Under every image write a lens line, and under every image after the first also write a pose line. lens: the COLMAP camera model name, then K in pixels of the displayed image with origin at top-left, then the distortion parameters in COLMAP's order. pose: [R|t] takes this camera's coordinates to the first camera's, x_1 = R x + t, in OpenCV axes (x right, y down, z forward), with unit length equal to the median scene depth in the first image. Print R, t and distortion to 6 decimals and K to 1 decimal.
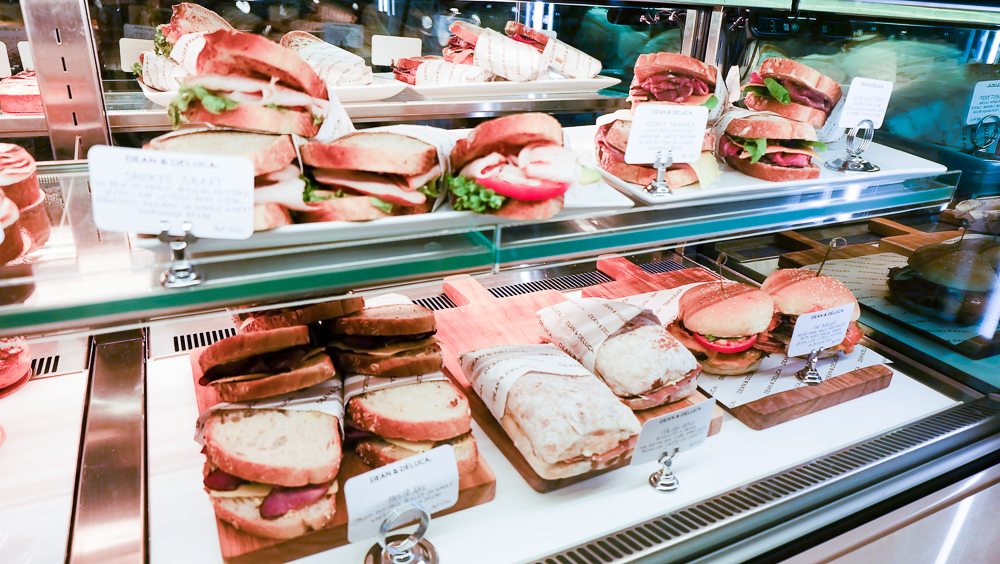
lens RADIAL K [[669.4, 0, 500.0], [0, 669.4, 282.0], [0, 0, 1]] dist [-0.011823, -0.001833]
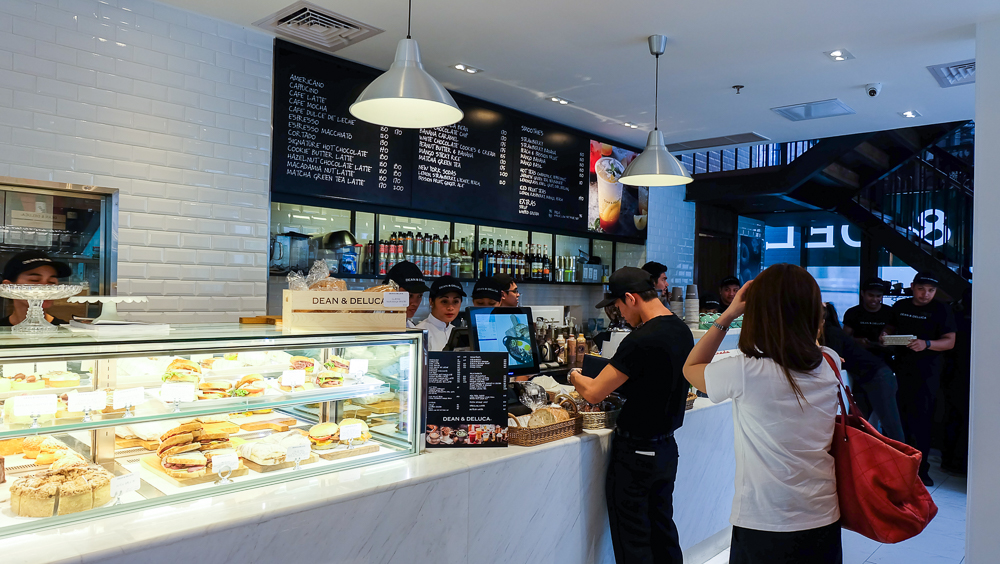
lens RADIAL K [[669.4, 0, 500.0], [0, 669.4, 282.0], [0, 0, 1]] dist [-0.011823, -0.001833]
pose [[0.936263, -0.013775, 0.351030, 0.019050], [0.149937, 0.919318, -0.363832, 1.014266], [-0.317696, 0.393275, 0.862788, -3.477582]]
